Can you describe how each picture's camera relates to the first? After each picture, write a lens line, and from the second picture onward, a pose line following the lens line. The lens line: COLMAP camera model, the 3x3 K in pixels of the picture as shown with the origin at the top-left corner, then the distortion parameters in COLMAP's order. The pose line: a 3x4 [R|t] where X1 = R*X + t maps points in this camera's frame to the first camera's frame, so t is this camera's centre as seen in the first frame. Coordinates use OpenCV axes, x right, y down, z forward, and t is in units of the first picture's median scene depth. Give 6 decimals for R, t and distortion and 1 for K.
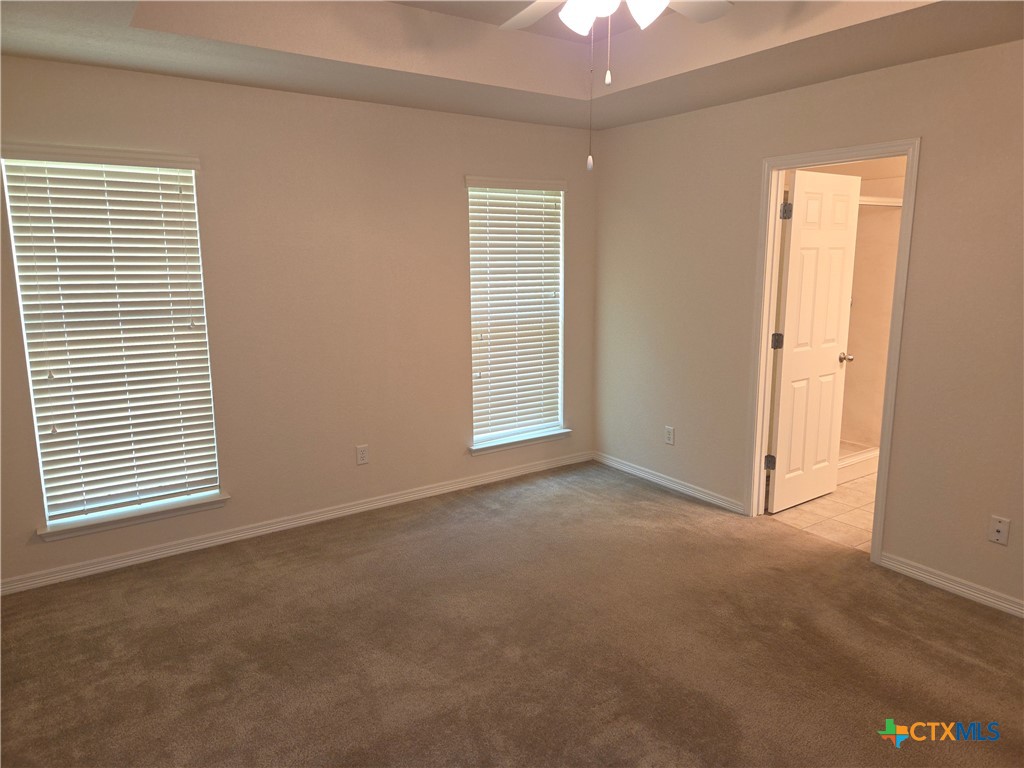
lens RADIAL K [[686.7, 0, 510.4], [0, 686.7, 372.0], [0, 0, 1]] dist [0.083081, -0.074328]
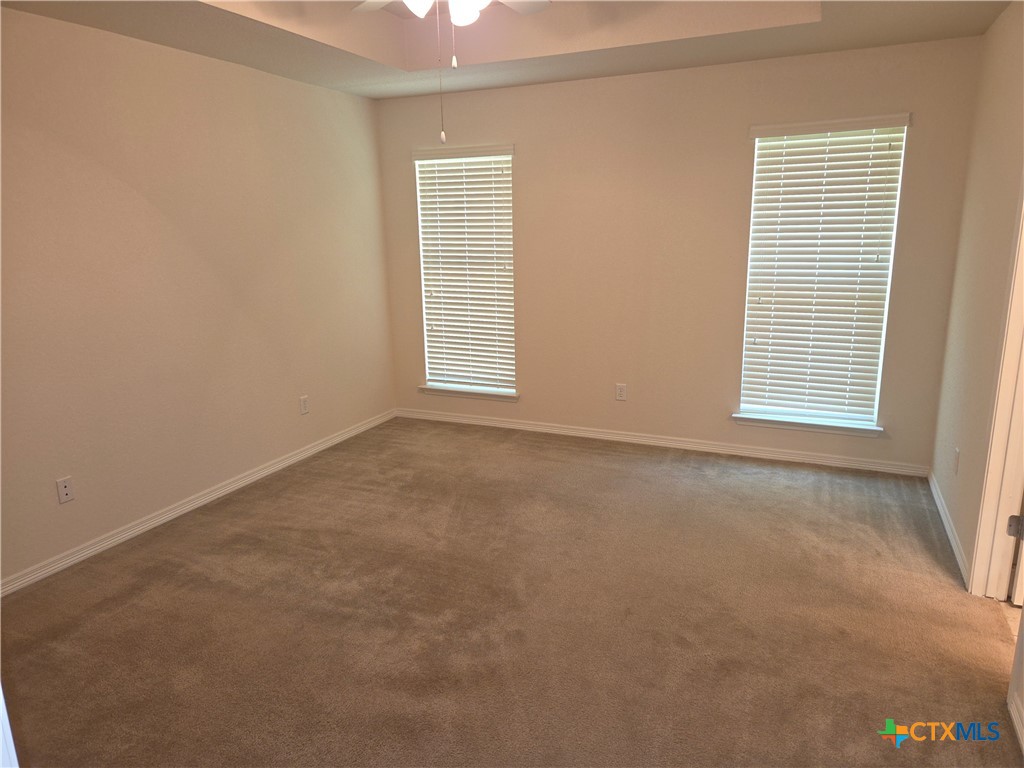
lens RADIAL K [[686.7, 0, 510.4], [0, 686.7, 372.0], [0, 0, 1]] dist [0.083081, -0.074328]
pose [[0.522501, 0.177089, -0.834046, 0.640173], [-0.130694, 0.983268, 0.126898, -0.033694], [0.842563, 0.042701, 0.536903, 0.234969]]
